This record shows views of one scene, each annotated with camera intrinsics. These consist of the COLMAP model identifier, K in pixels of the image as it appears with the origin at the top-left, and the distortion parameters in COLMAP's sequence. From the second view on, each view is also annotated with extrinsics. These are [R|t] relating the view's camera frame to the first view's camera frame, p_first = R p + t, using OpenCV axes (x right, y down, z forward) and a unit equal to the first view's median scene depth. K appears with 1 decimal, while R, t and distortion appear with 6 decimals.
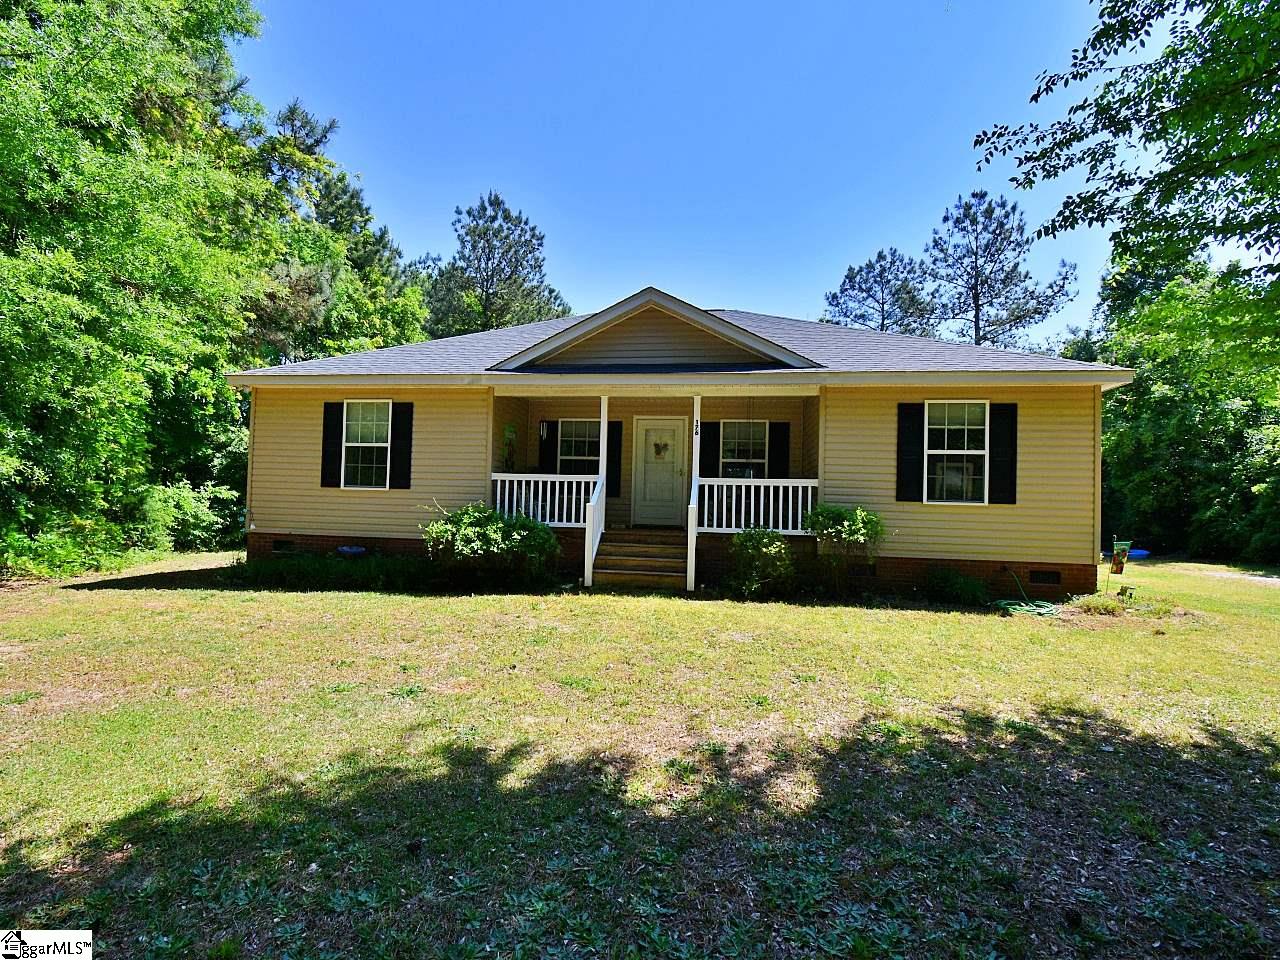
lens RADIAL K [[636.5, 0, 630.2], [0, 636.5, 484.1], [0, 0, 1]] dist [0.003120, -0.000485]
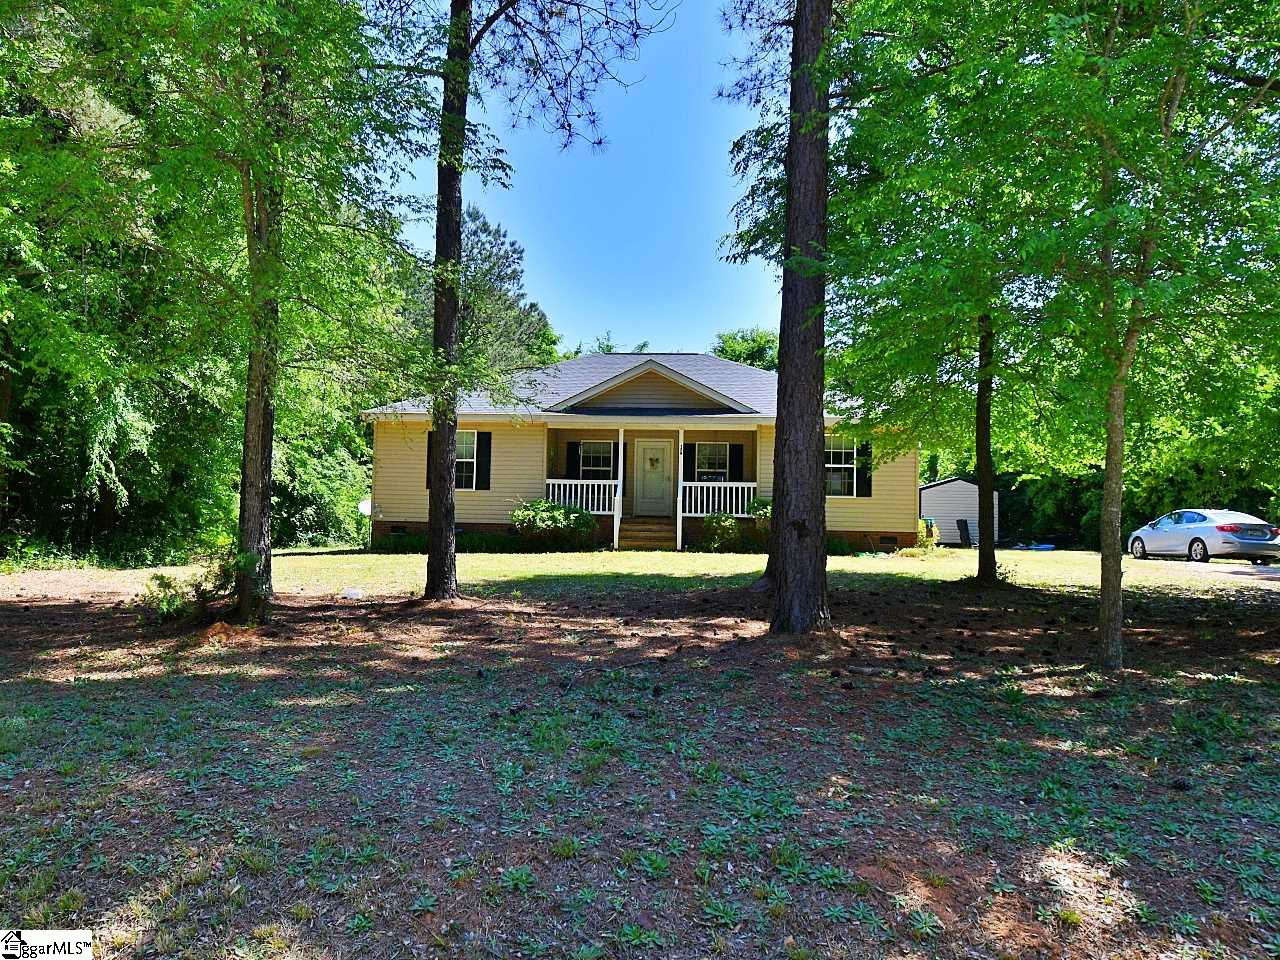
lens RADIAL K [[896.3, 0, 637.3], [0, 896.3, 480.7], [0, 0, 1]] dist [-0.060169, -0.001243]
pose [[0.996512, -0.002074, 0.083423, -0.188748], [0.003181, 0.999909, -0.013129, 0.016382], [-0.083388, 0.013349, 0.996428, -1.196575]]
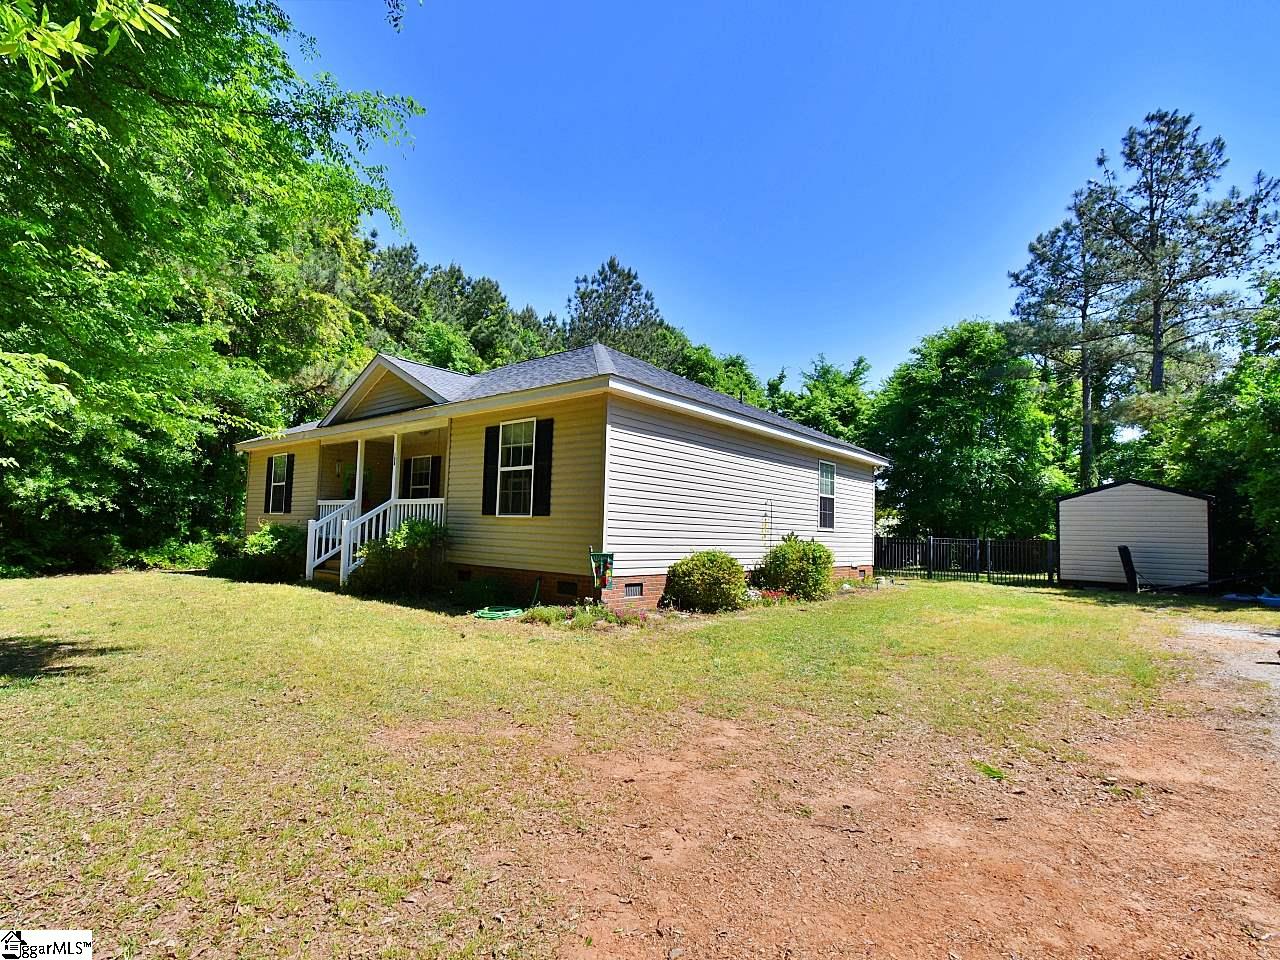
lens RADIAL K [[636.5, 0, 638.1], [0, 636.5, 482.5], [0, 0, 1]] dist [0.003120, -0.000485]
pose [[0.853632, -0.041128, -0.519250, 1.169359], [0.014233, 0.998347, -0.055676, 0.033938], [0.520682, 0.040136, 0.852807, 0.182874]]
